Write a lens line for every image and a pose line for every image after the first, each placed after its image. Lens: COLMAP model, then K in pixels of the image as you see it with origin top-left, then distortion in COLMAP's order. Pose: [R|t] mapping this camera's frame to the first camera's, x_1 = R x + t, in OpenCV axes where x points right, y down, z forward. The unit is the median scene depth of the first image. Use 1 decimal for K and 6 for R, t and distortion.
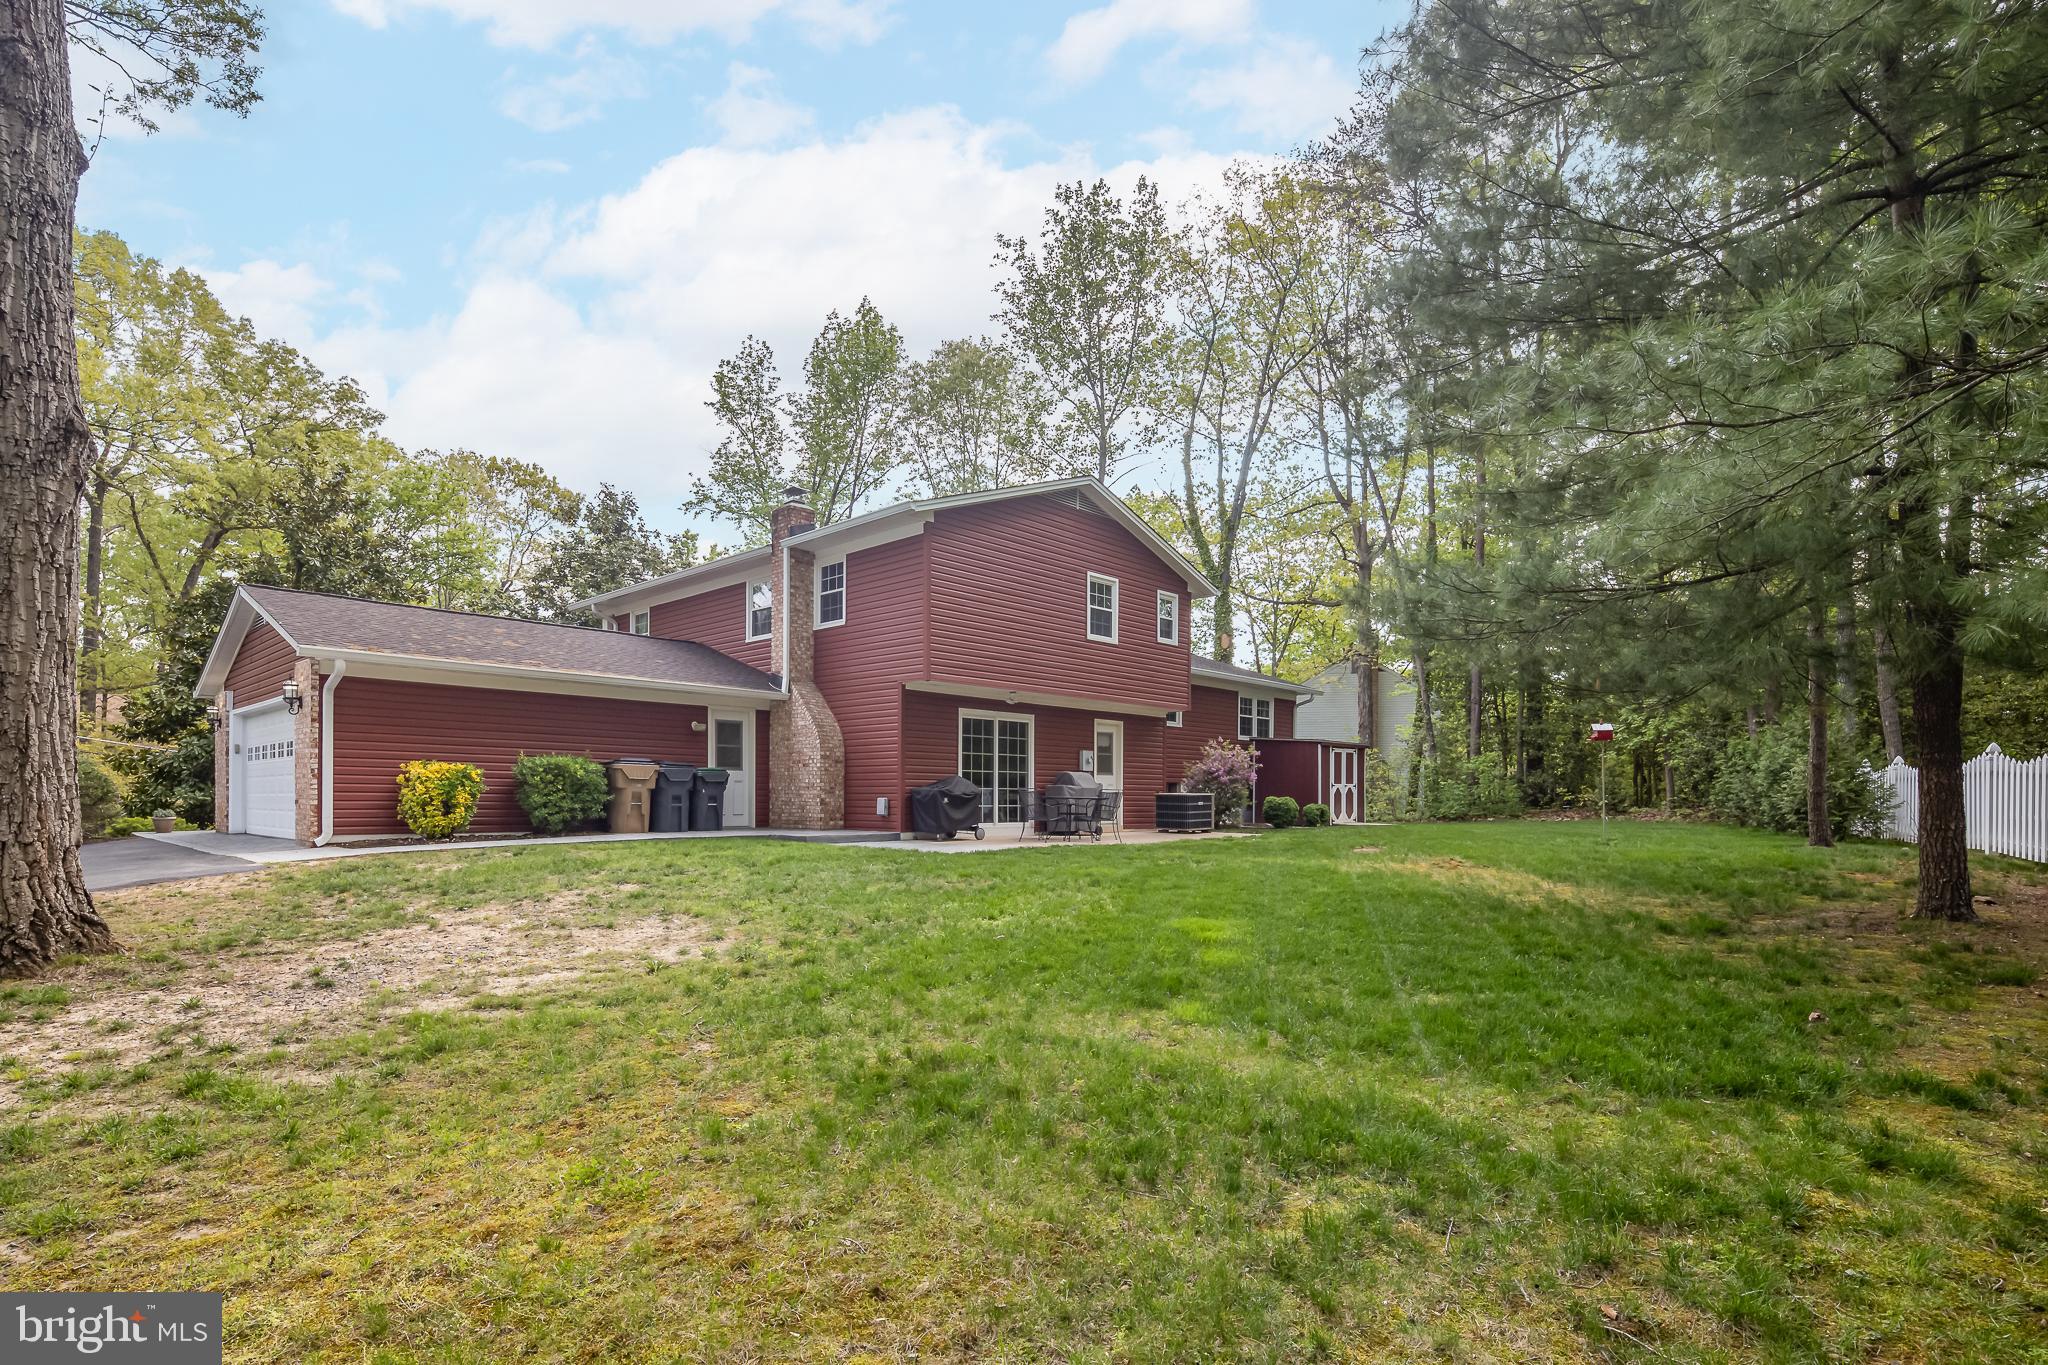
lens RADIAL K [[1020.1, 0, 1024.0], [0, 1020.1, 820.3], [0, 0, 1]] dist [-0.001989, -0.000219]
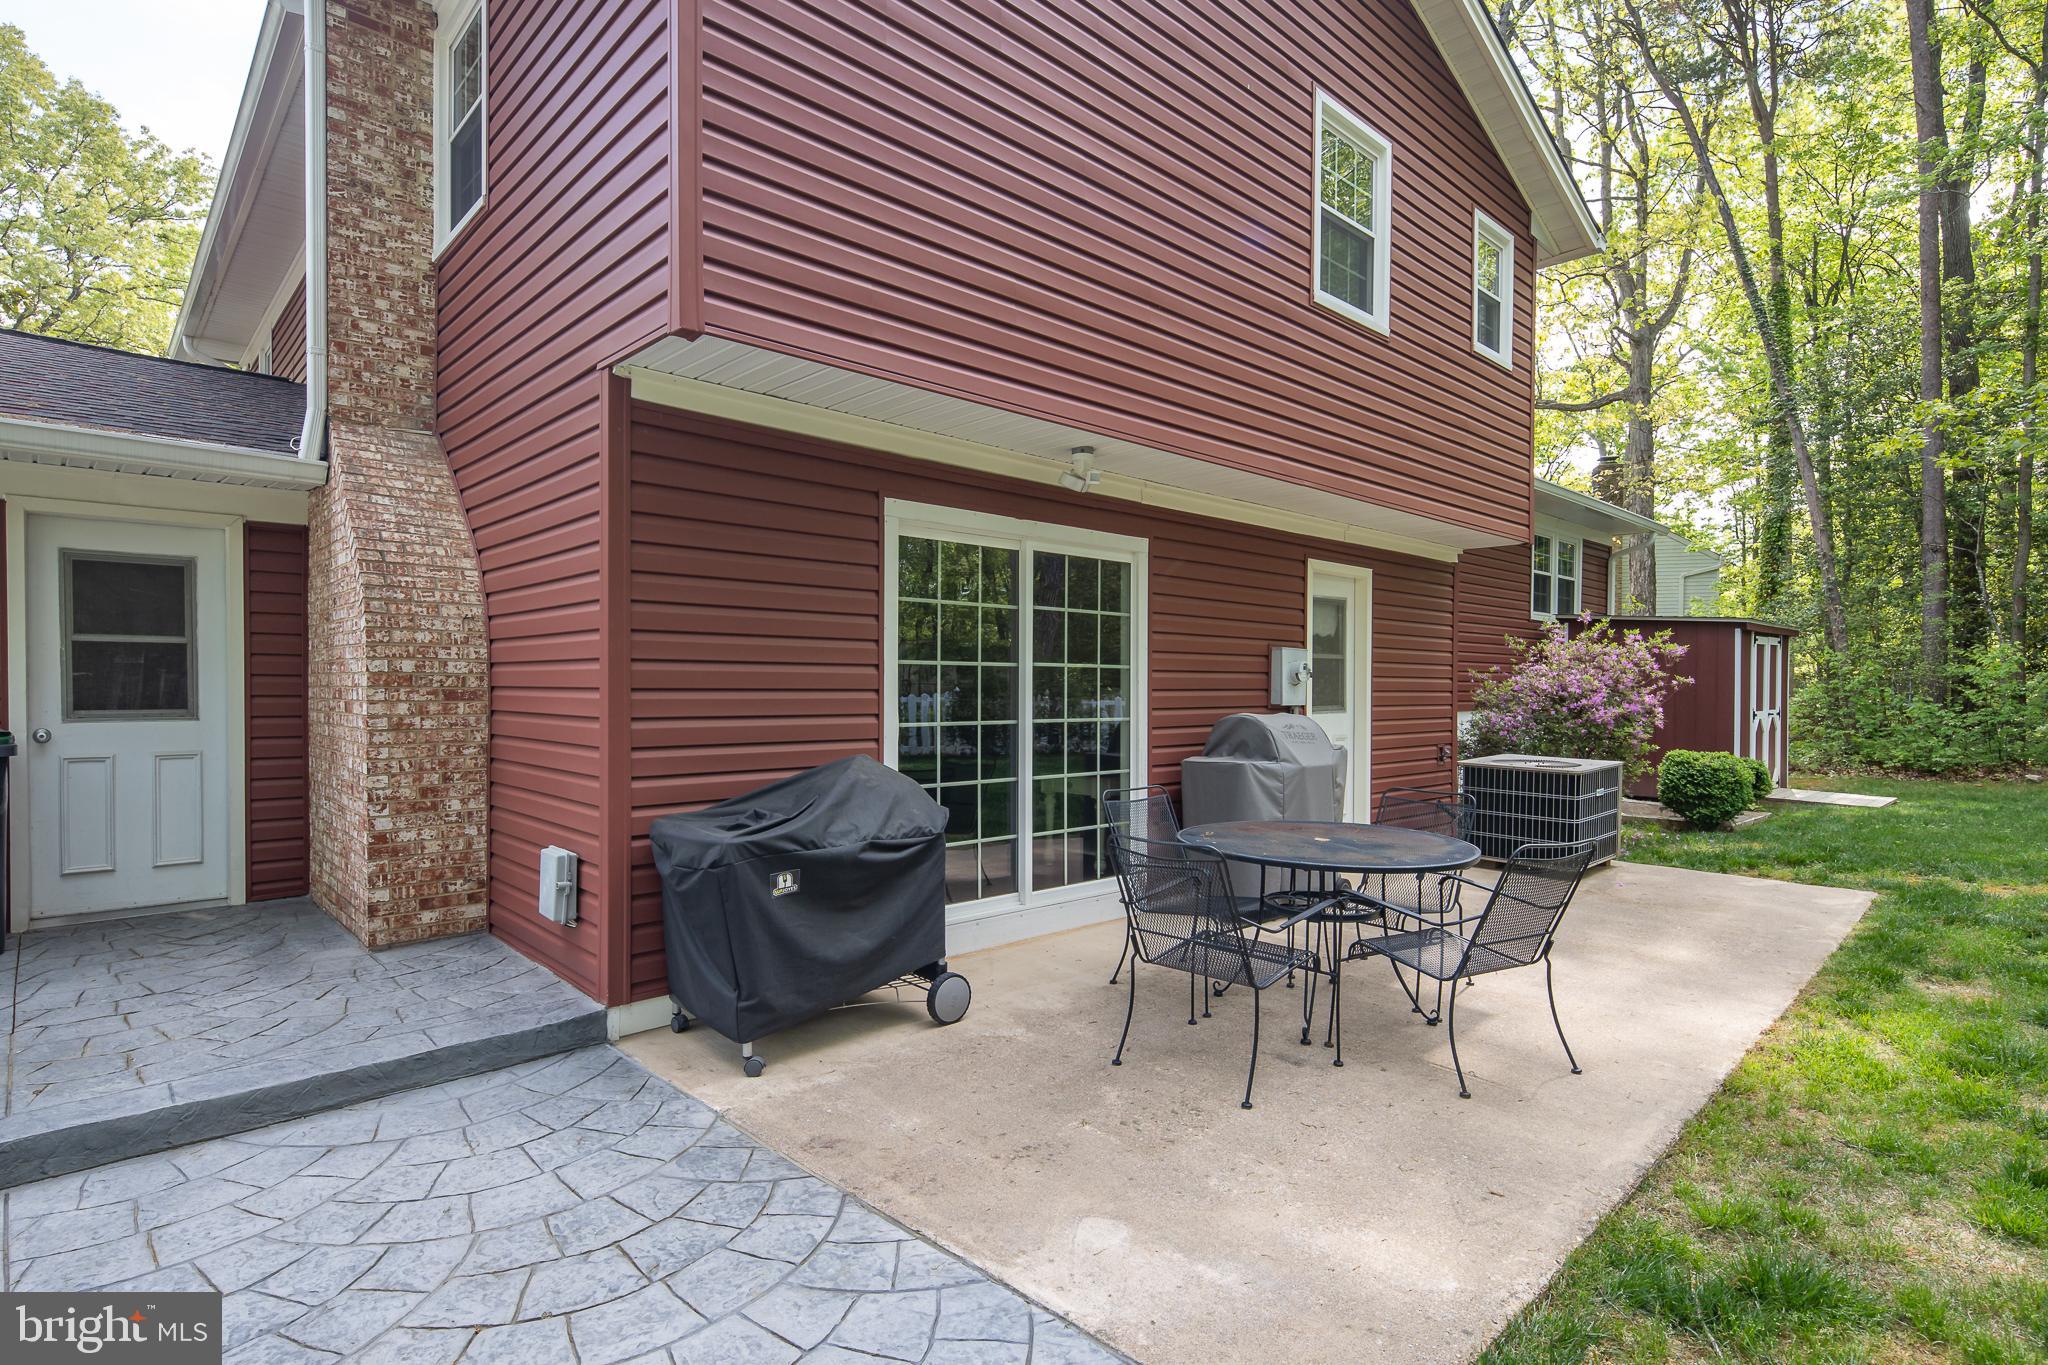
lens RADIAL K [[1014.5, 0, 998.2], [0, 1014.5, 685.7], [0, 0, 1]] dist [0.000226, 0.000016]
pose [[0.996426, 0.001278, -0.084463, -0.009793], [-0.002831, 0.999829, -0.018270, -0.051278], [0.084426, 0.018444, 0.996259, 0.679031]]
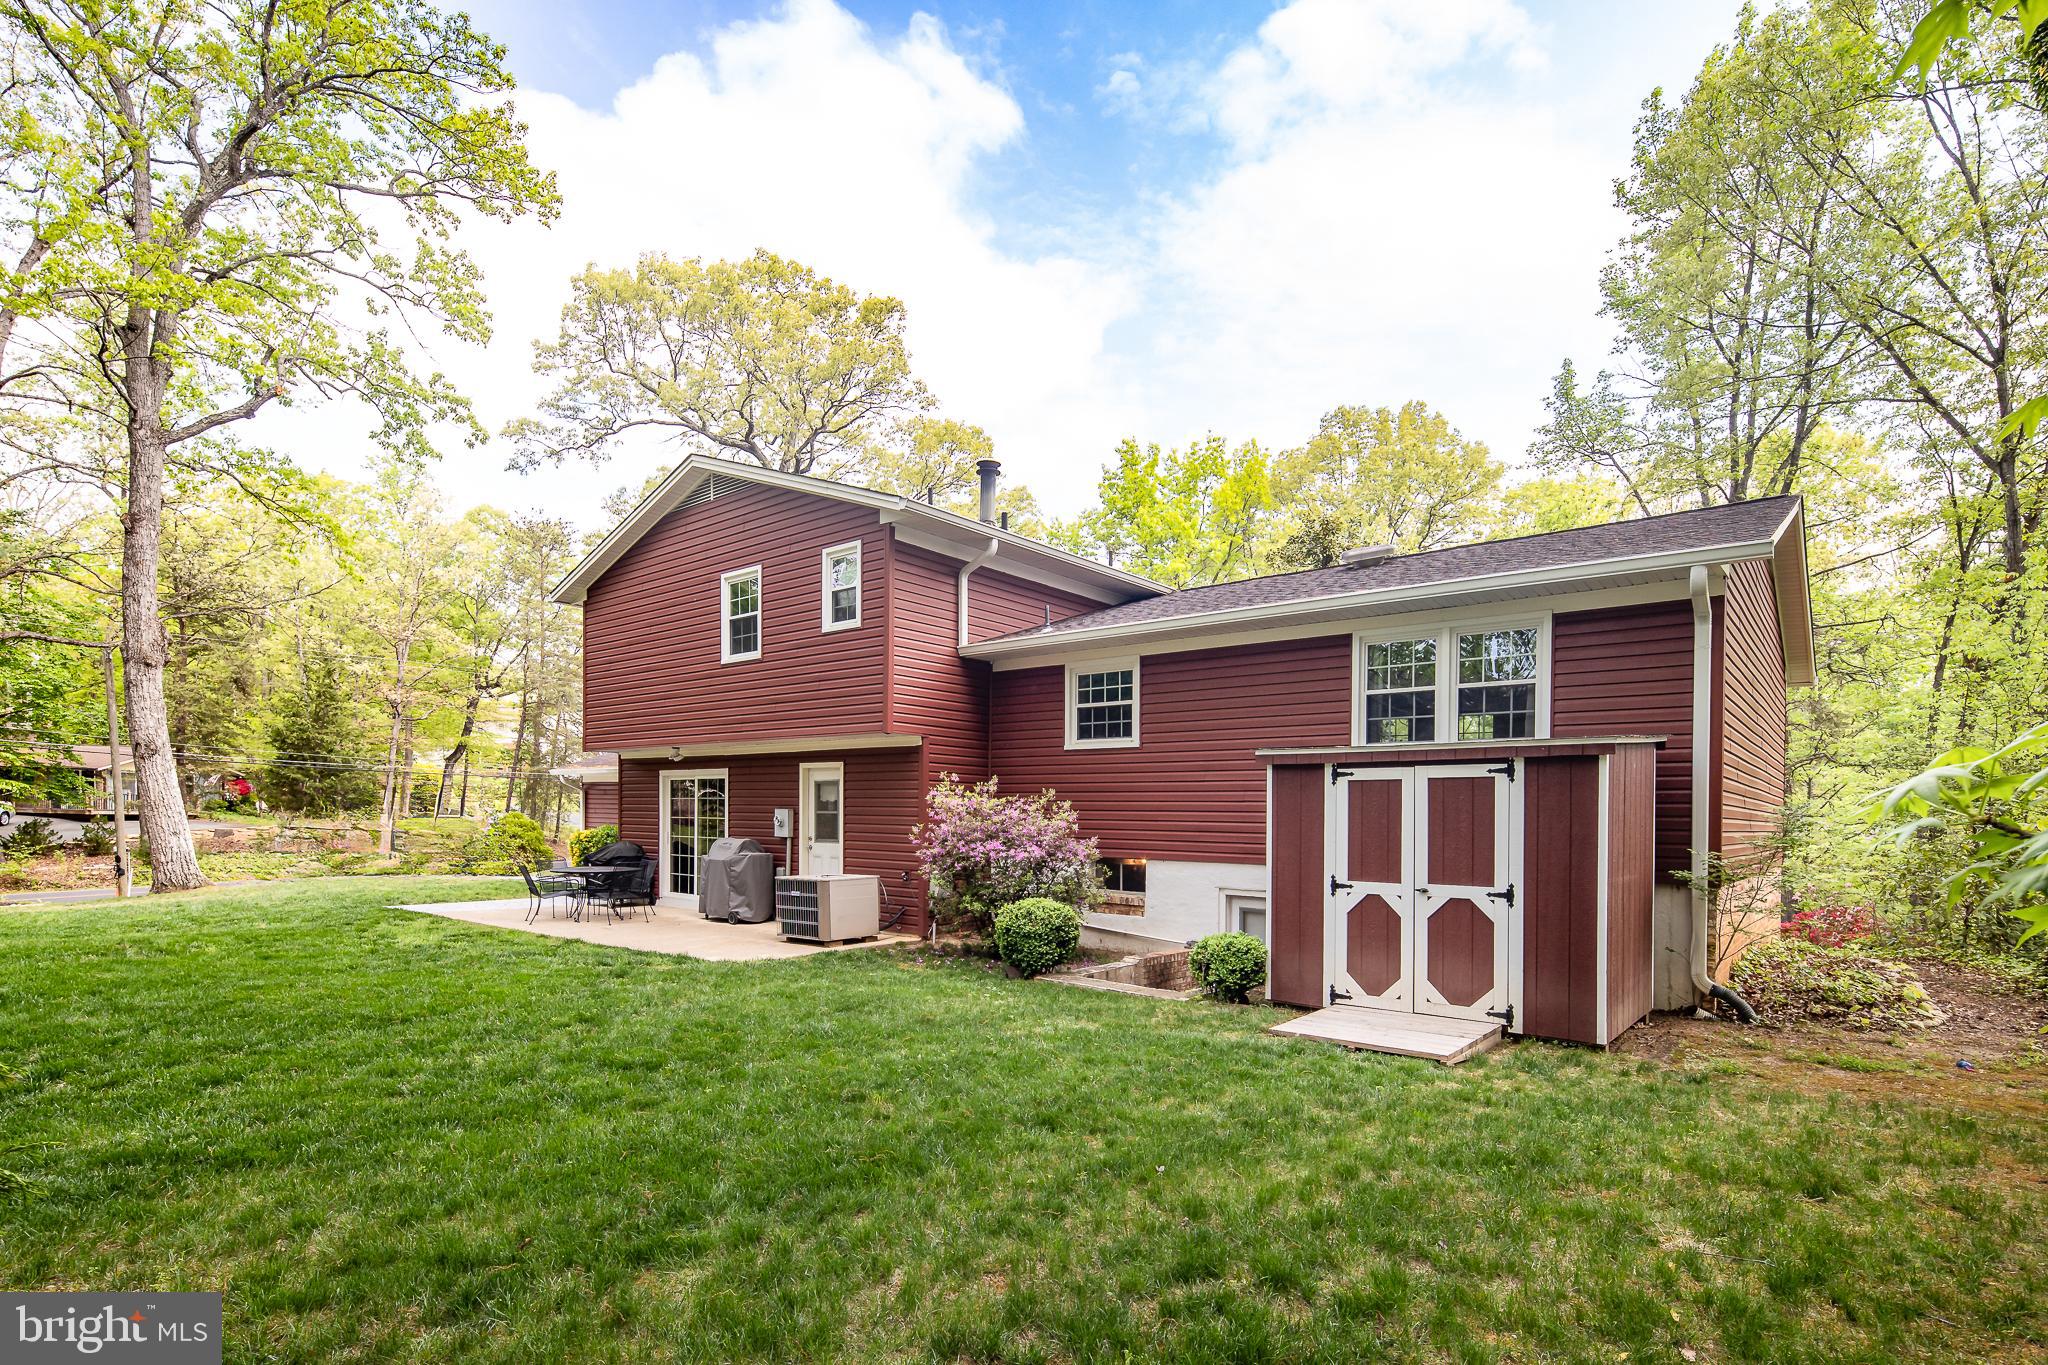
lens RADIAL K [[1020.1, 0, 1024.0], [0, 1020.1, 820.3], [0, 0, 1]] dist [-0.001989, -0.000219]
pose [[0.037078, -0.001365, -0.999311, 0.831311], [-0.036435, 0.999332, -0.002717, -0.068071], [0.998648, 0.036511, 0.037004, 1.203903]]
